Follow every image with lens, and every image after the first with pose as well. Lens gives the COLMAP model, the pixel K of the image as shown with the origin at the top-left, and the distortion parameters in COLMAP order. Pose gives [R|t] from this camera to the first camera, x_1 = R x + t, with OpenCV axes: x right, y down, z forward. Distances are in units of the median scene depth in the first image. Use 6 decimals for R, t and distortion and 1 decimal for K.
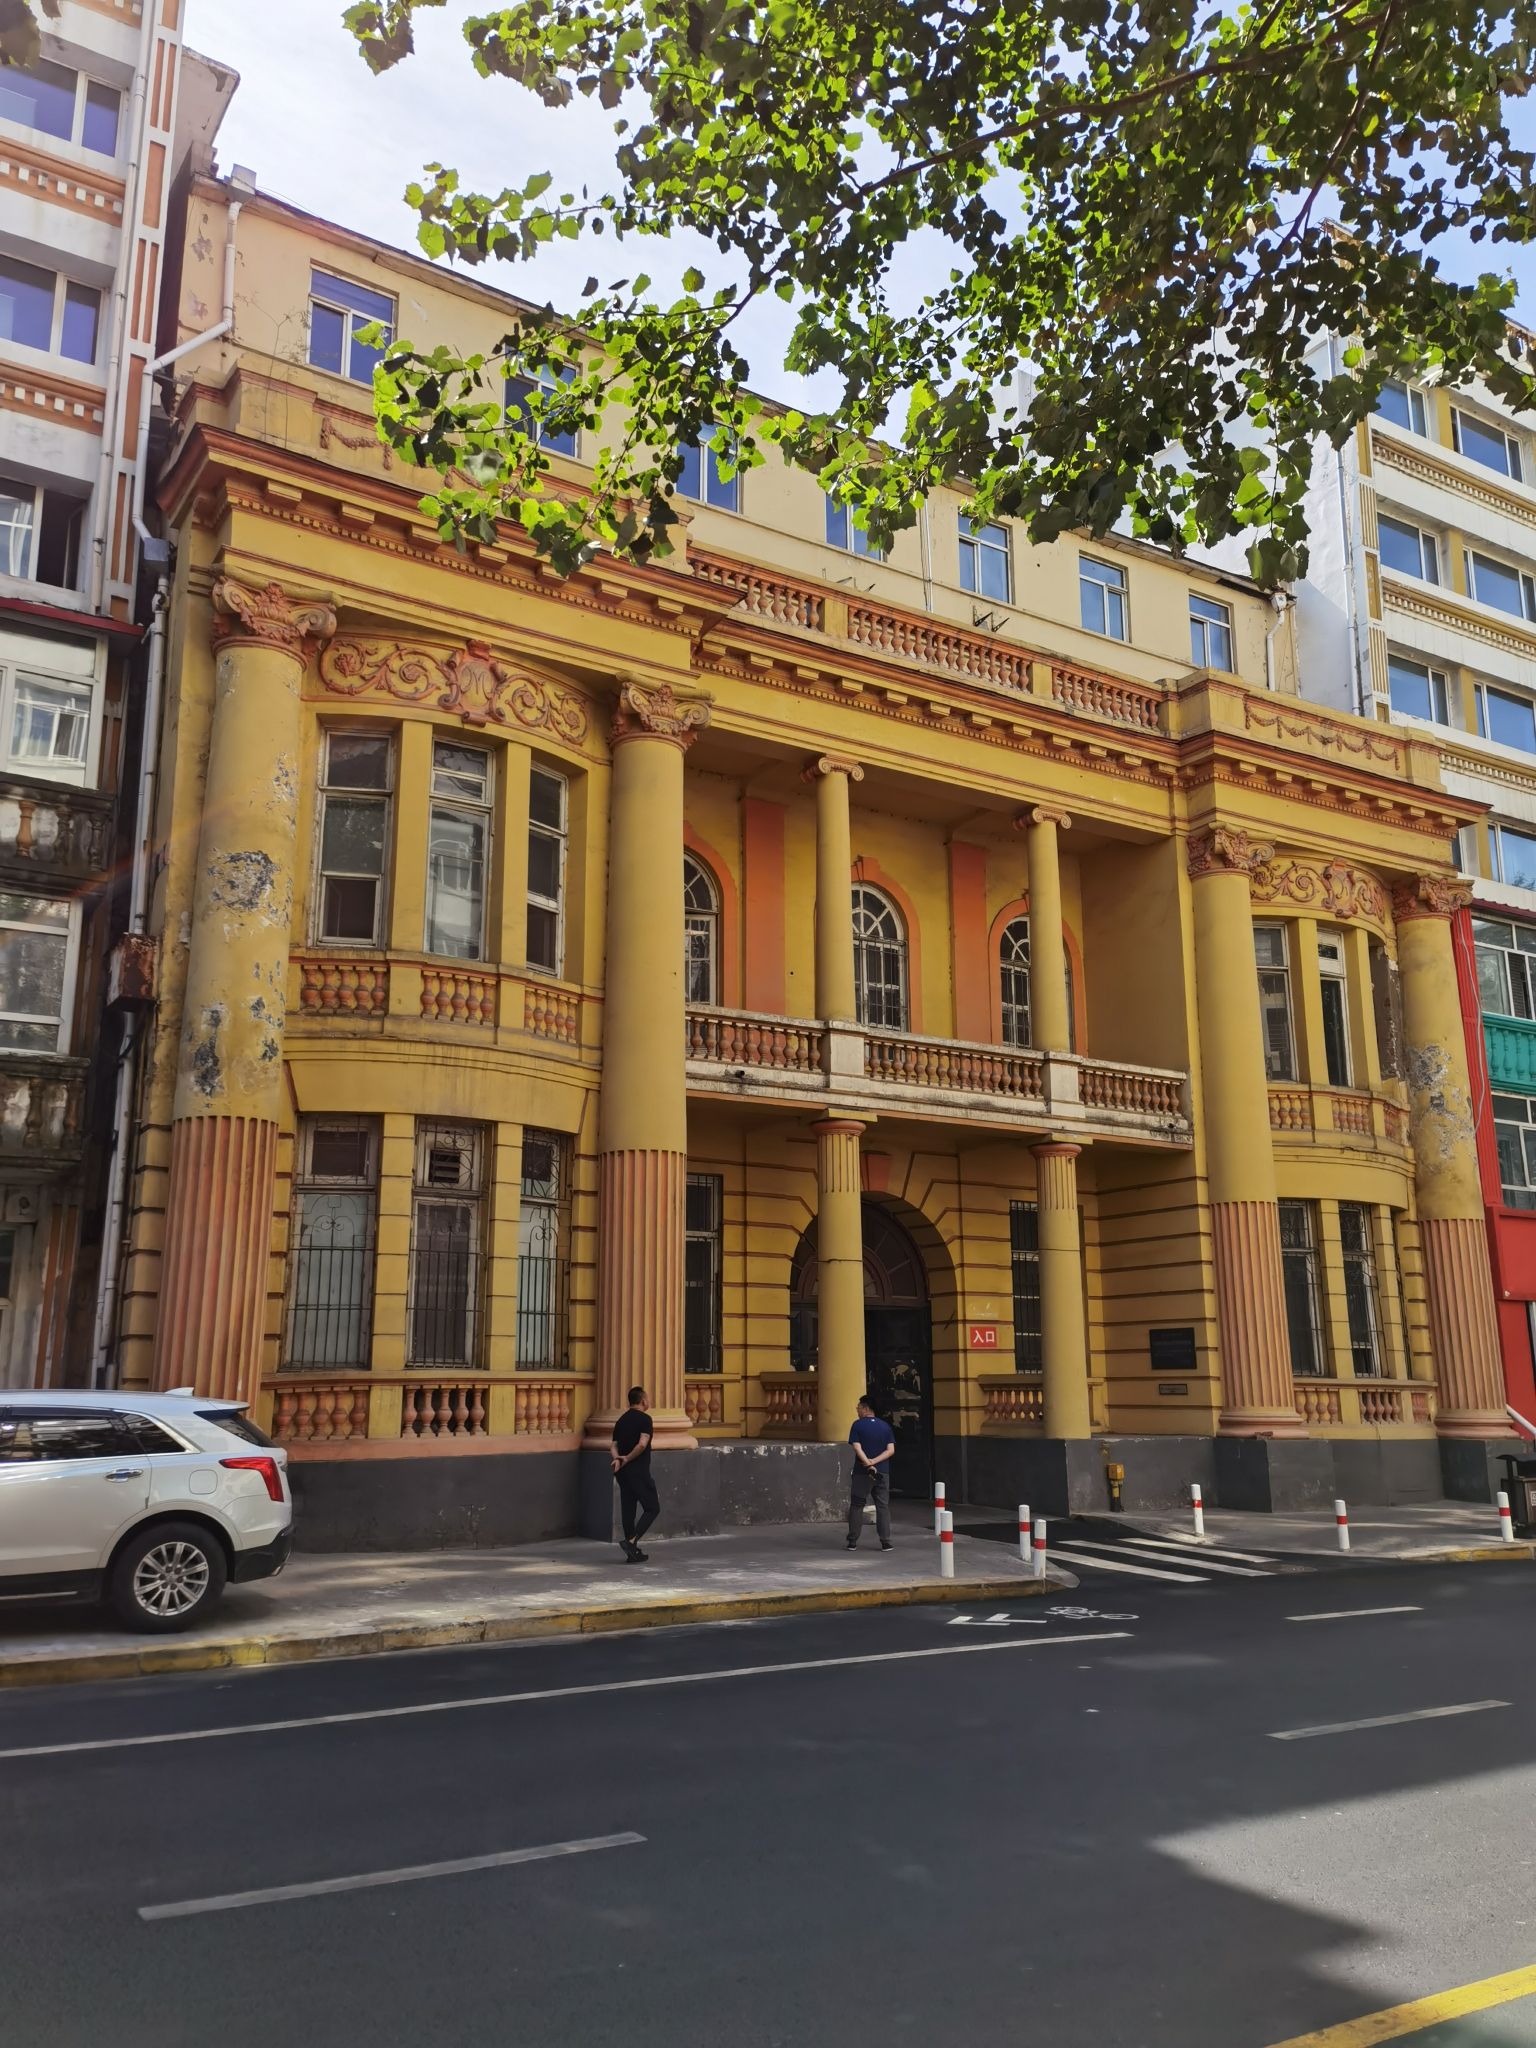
lens RADIAL K [[1591.1, 0, 769.3], [0, 1591.1, 1051.7], [0, 0, 1]] dist [-0.117949, 0.742551]
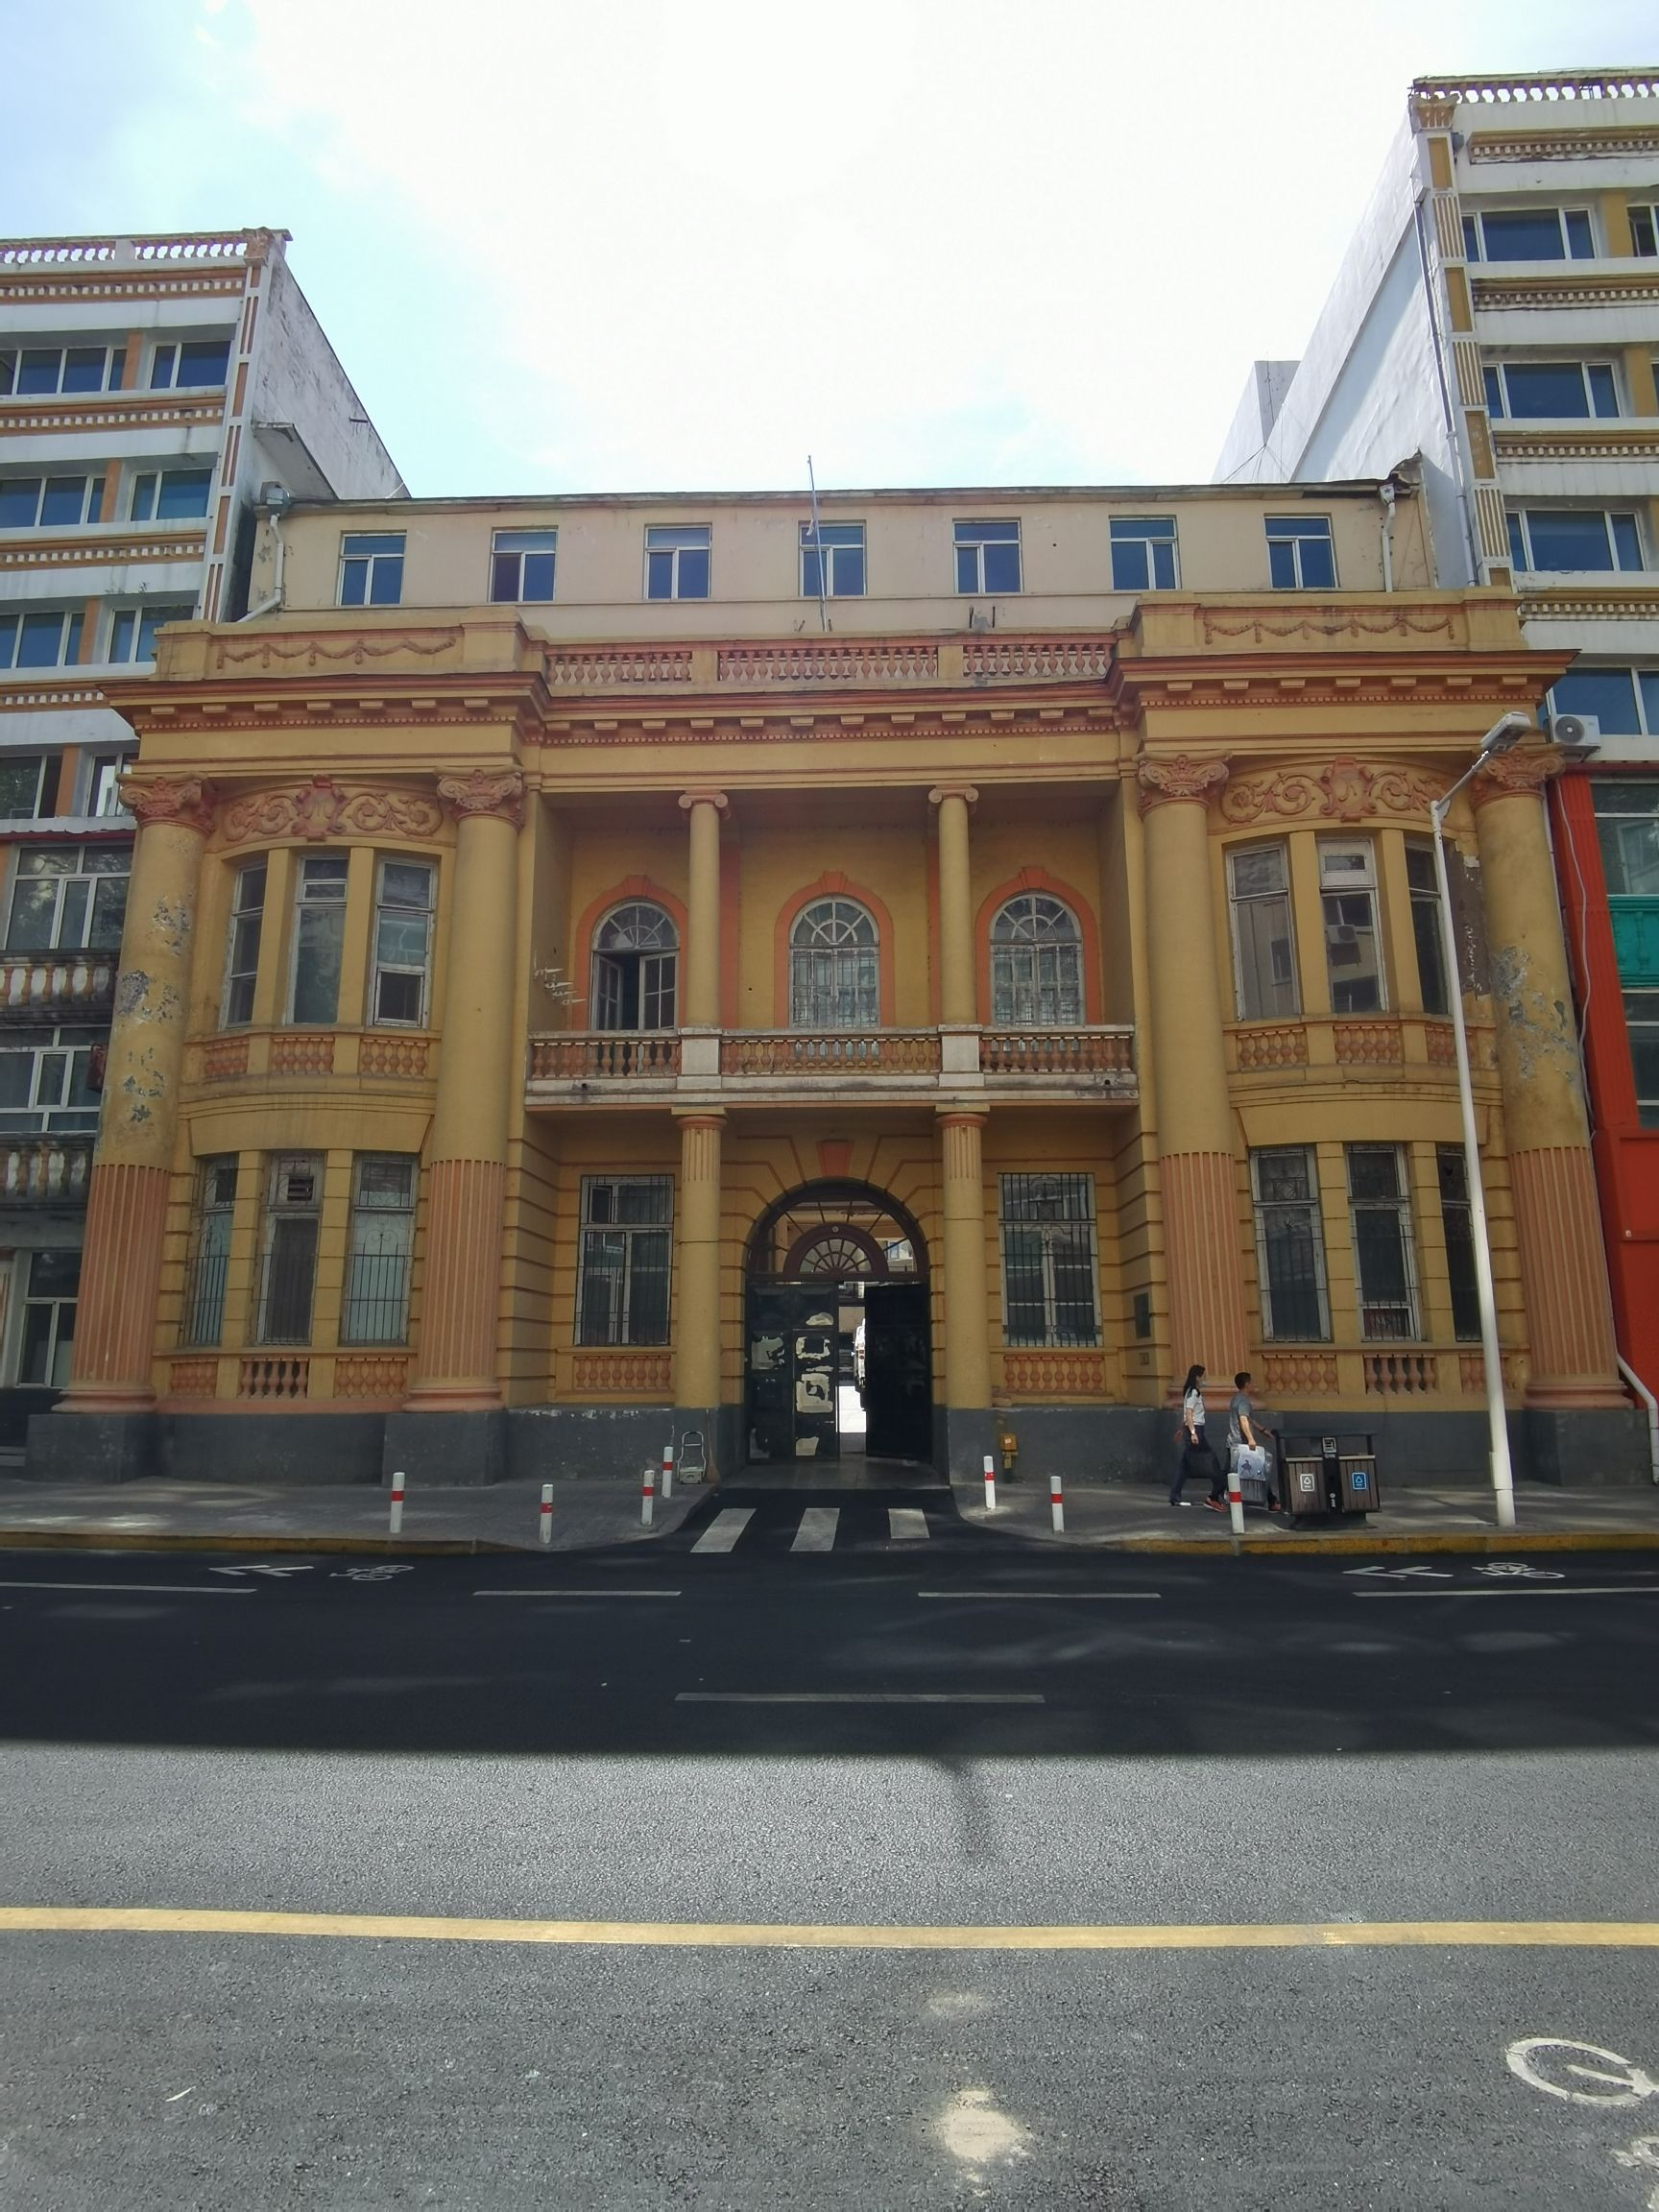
lens RADIAL K [[1233.4, 0, 831.8], [0, 1233.4, 1117.5], [0, 0, 1]] dist [-0.000748, -0.001444]
pose [[0.836451, -0.111002, -0.536682, 0.530676], [0.117182, 0.992851, -0.022717, 0.067770], [0.535367, -0.043888, 0.843479, 0.298943]]
